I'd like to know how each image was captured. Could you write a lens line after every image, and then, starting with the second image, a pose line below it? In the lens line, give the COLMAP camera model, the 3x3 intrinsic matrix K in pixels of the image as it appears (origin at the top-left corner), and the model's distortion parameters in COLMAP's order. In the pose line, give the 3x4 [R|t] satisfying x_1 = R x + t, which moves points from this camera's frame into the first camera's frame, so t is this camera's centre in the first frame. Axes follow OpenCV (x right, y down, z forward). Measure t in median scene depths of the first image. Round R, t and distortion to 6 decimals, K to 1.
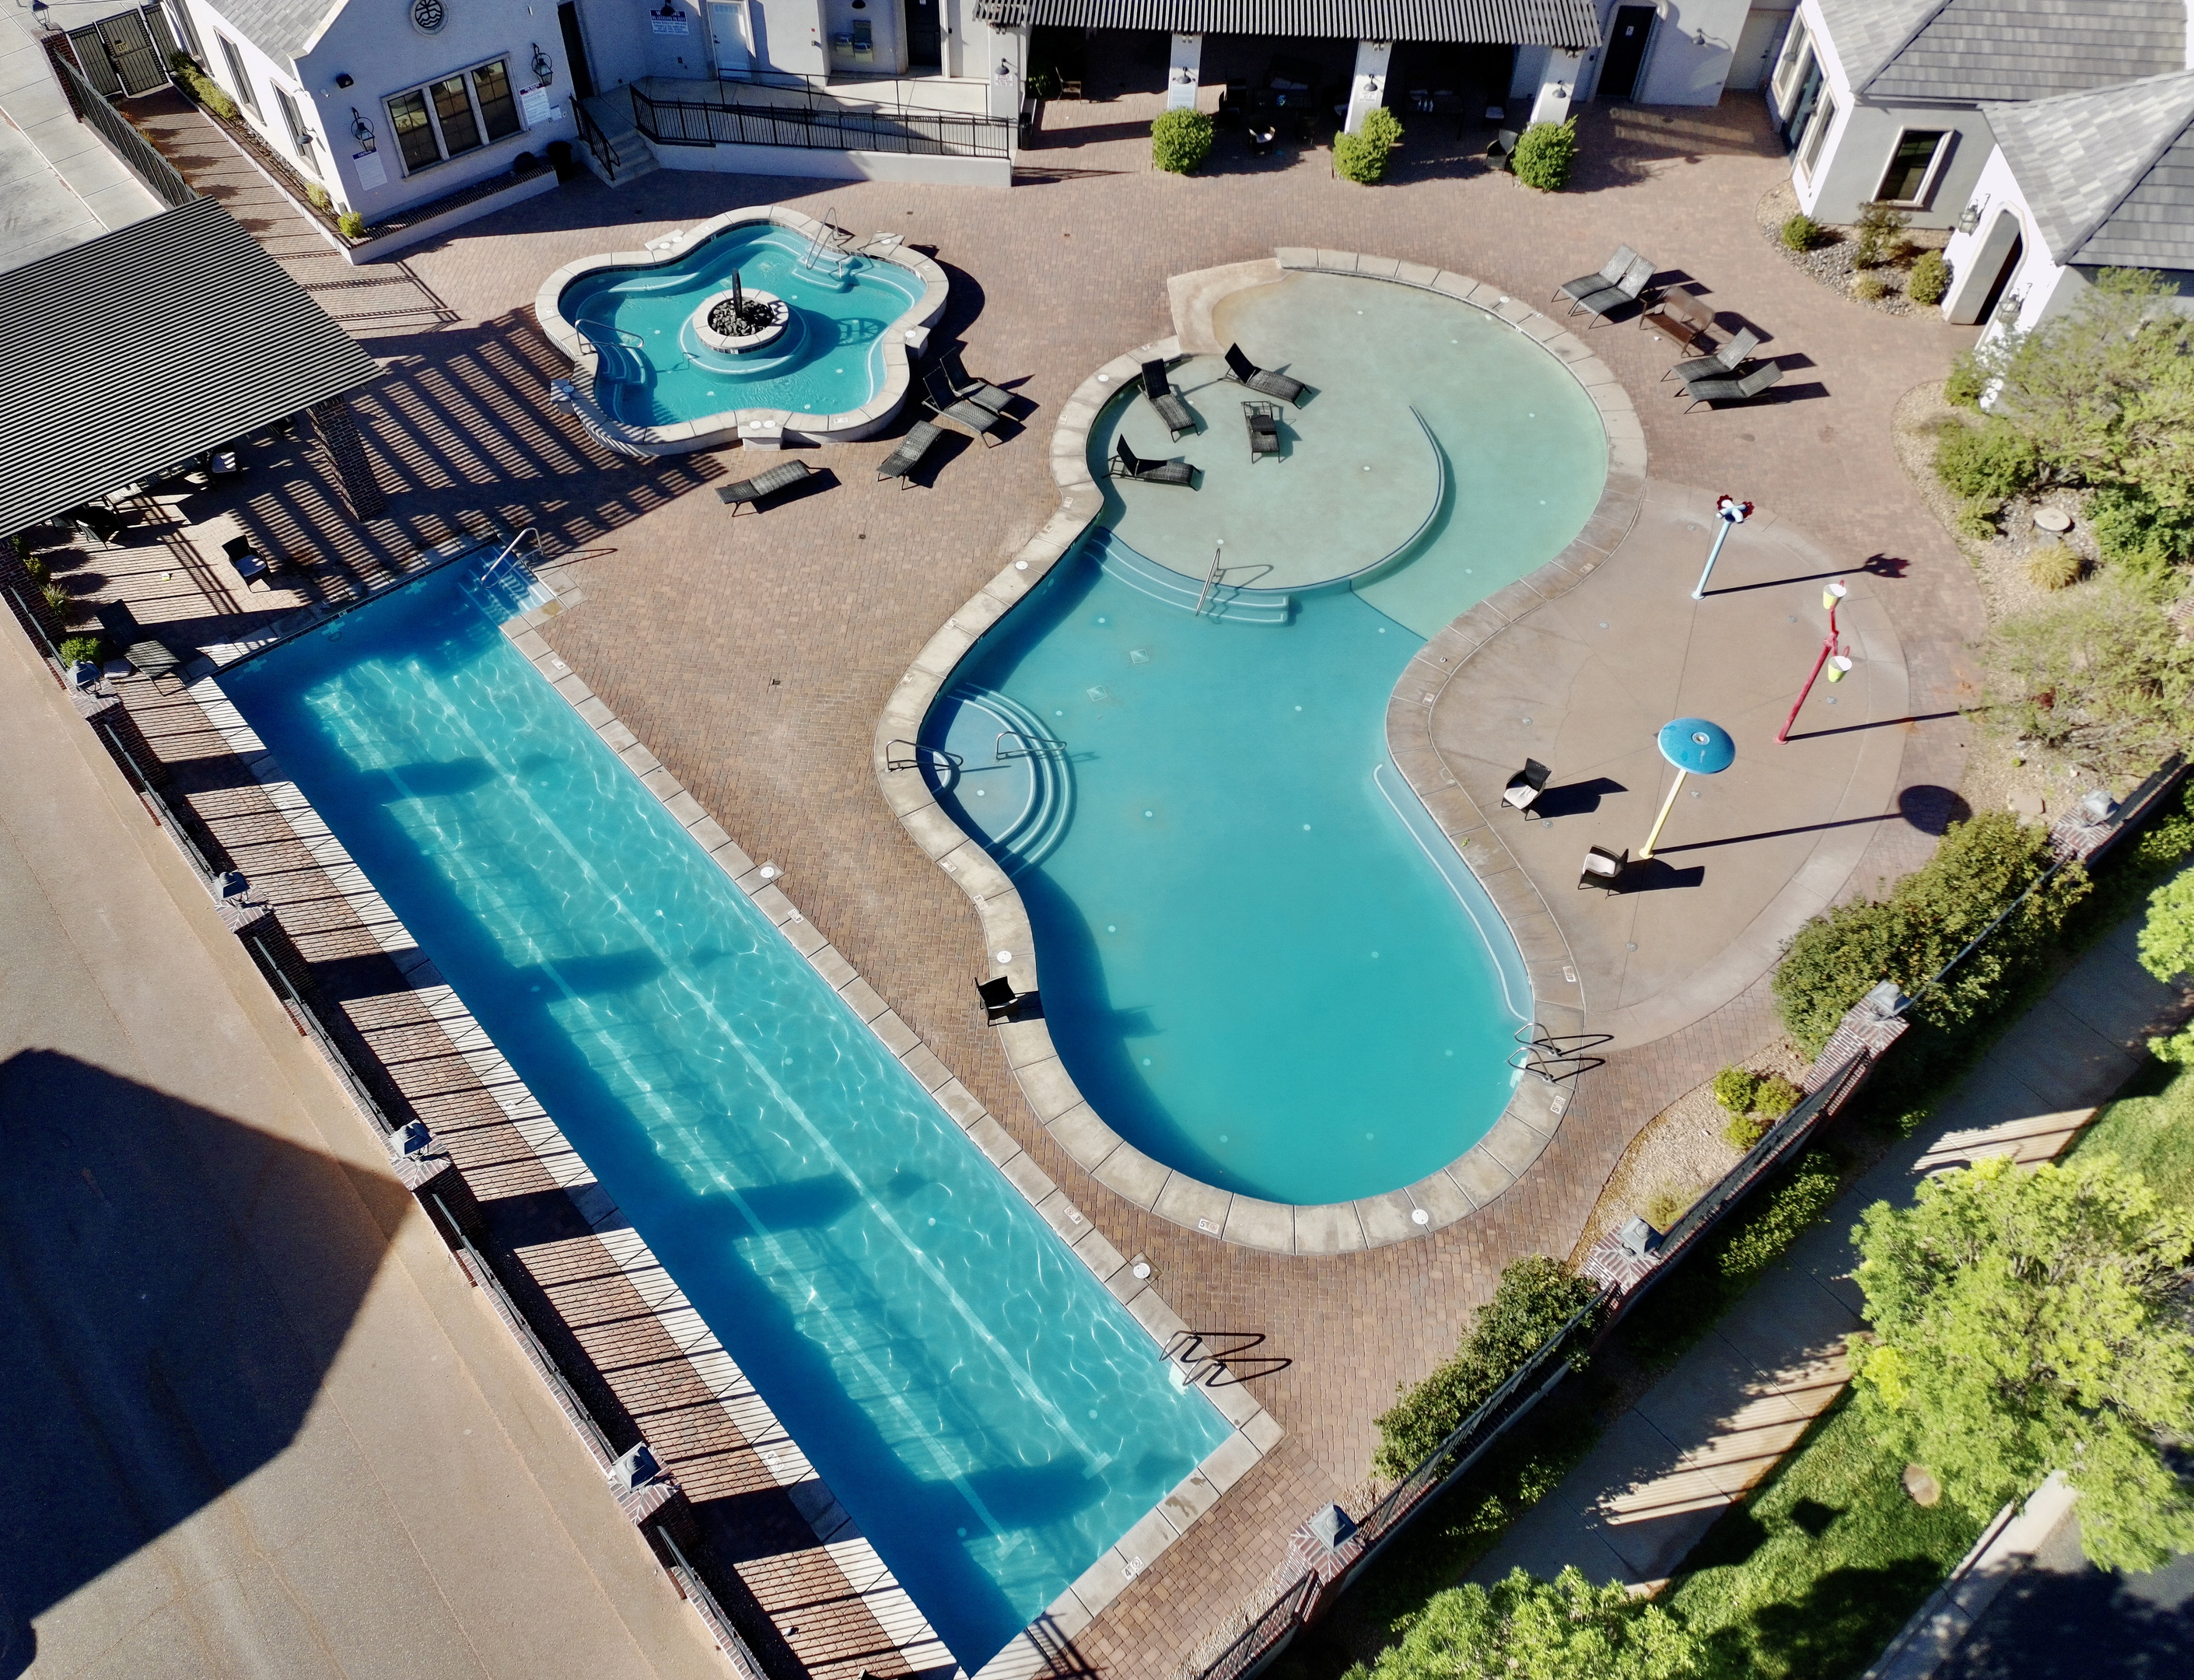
lens RADIAL K [[1701.4, 0, 1036.3], [0, 1701.4, 801.3], [0, 0, 1]] dist [0.052945, -0.009516]
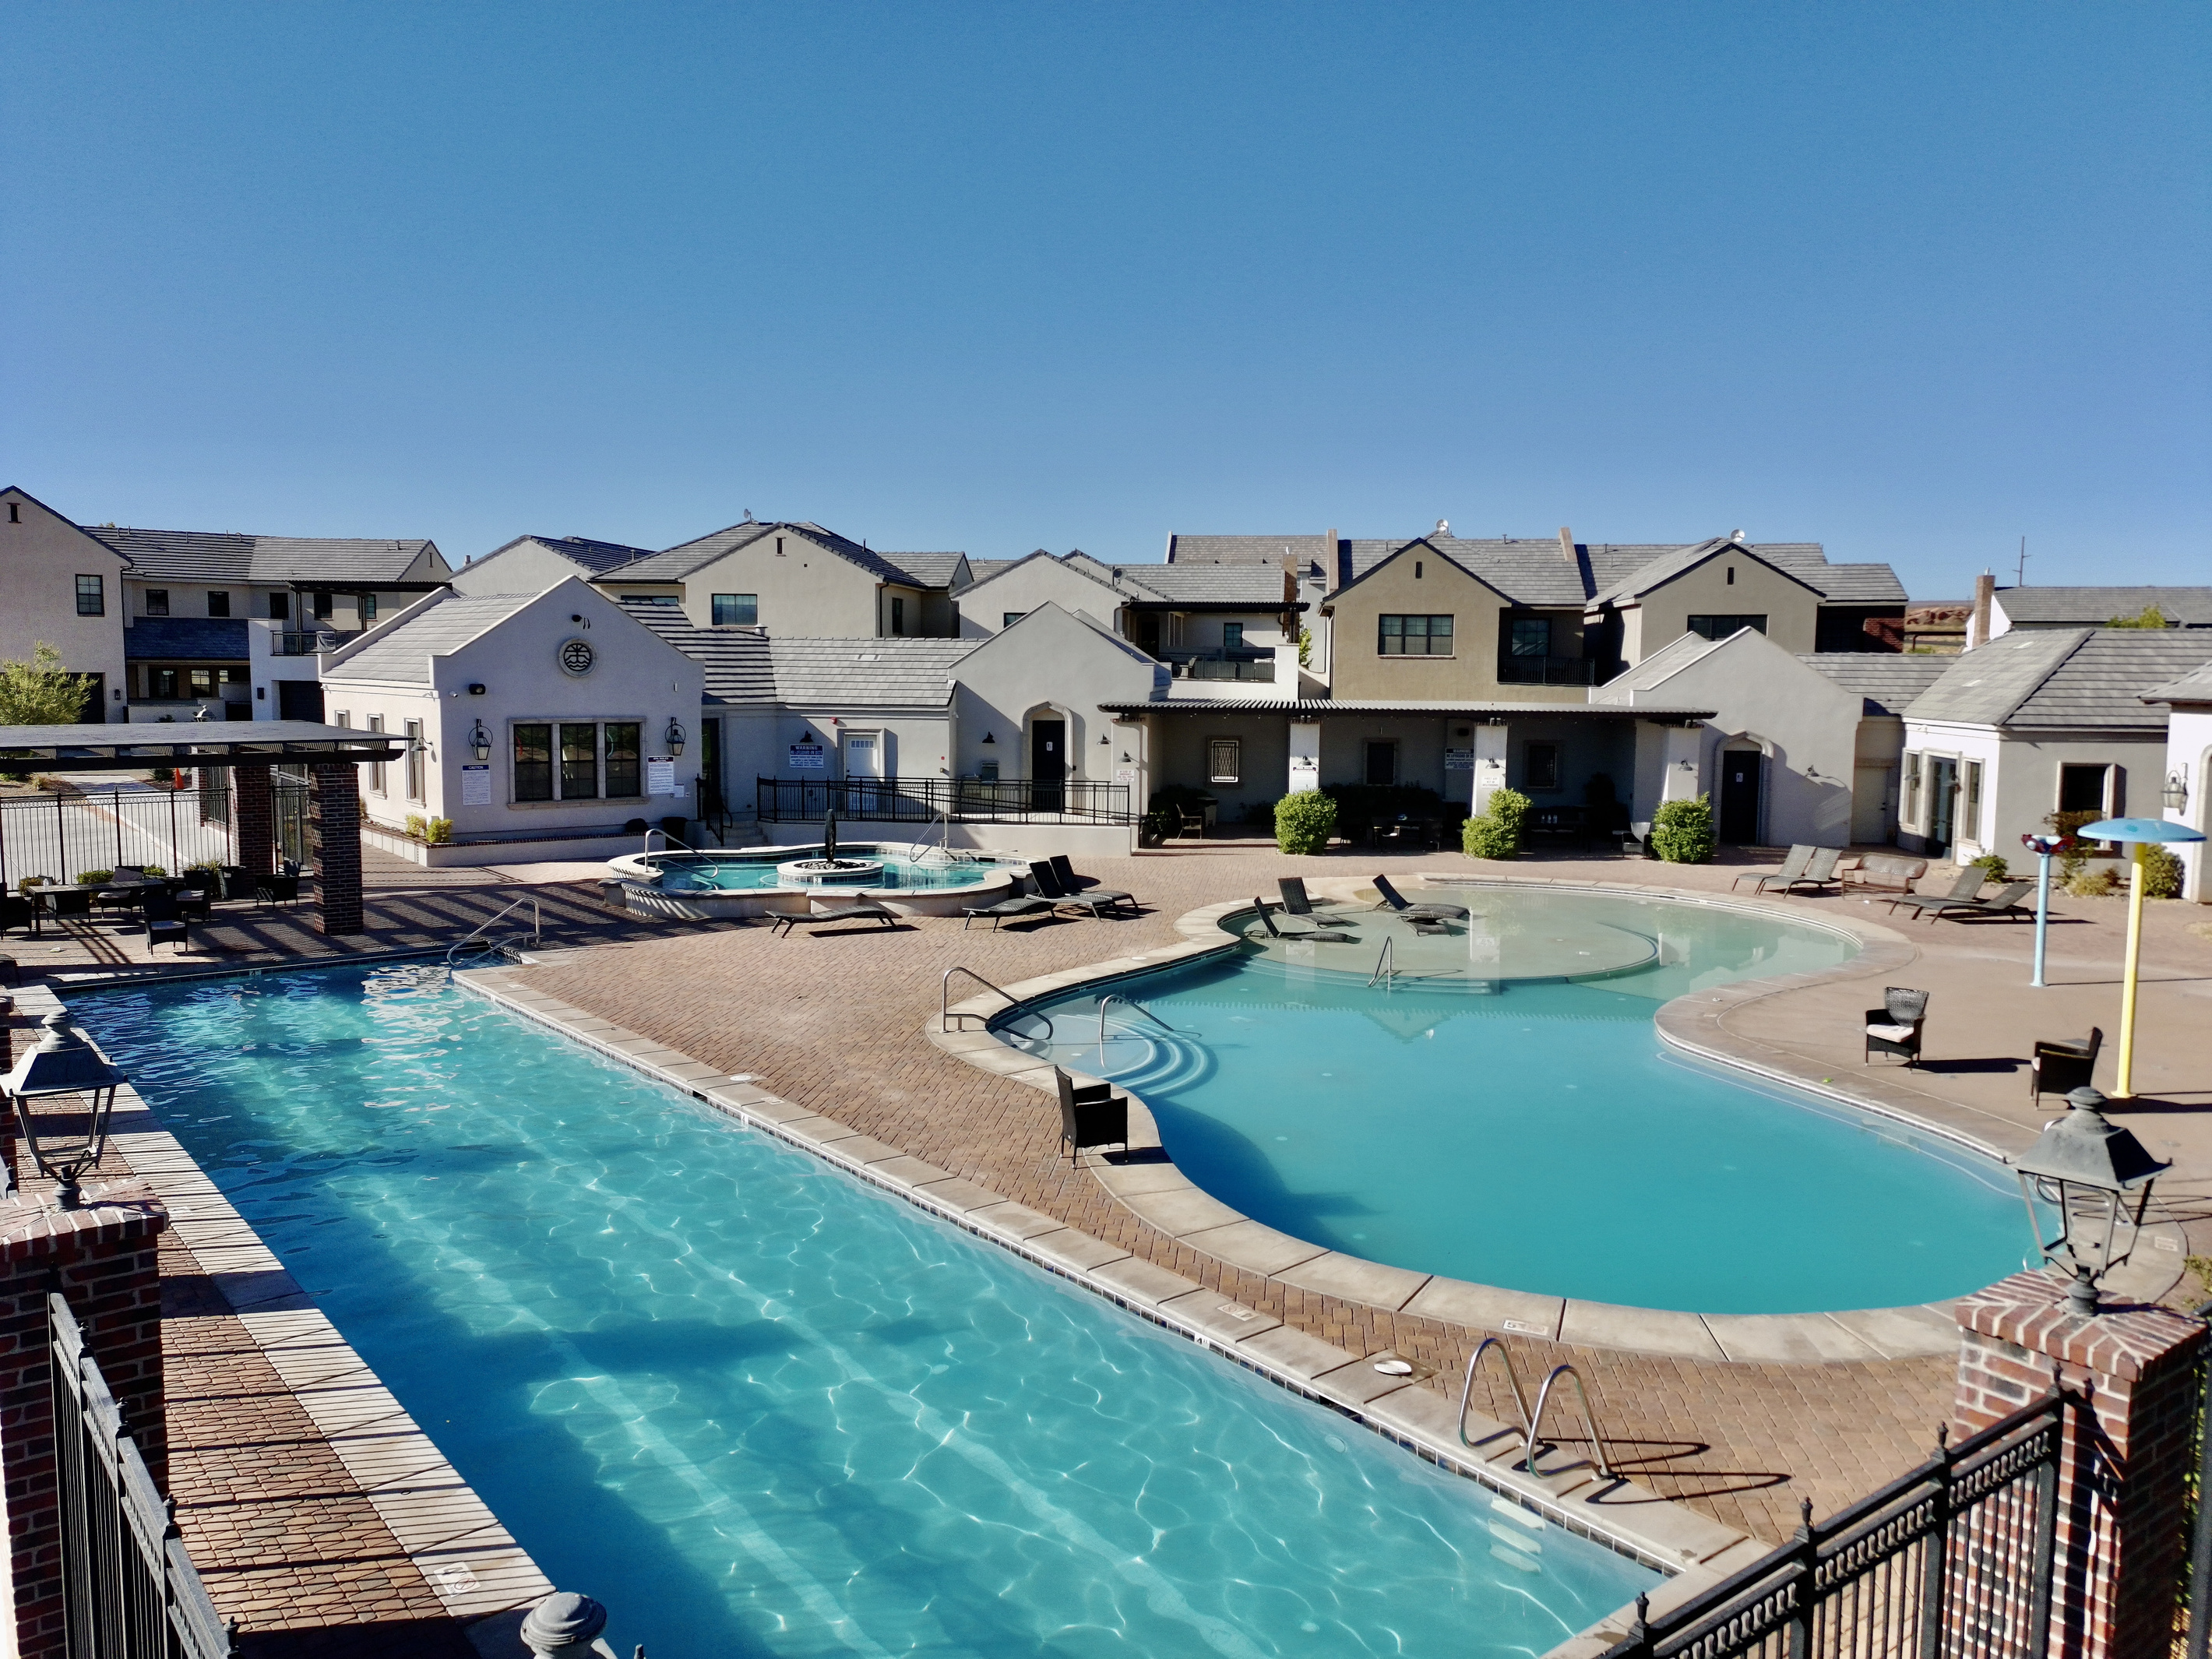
lens RADIAL K [[1630.6, 0, 1106.0], [0, 1630.6, 829.5], [0, 0, 1]] dist [0.057066, -0.005000]
pose [[0.999530, 0.006350, -0.030001, -0.001517], [-0.025802, 0.702871, -0.710849, 0.321784], [0.016573, 0.711289, 0.702705, 0.390187]]
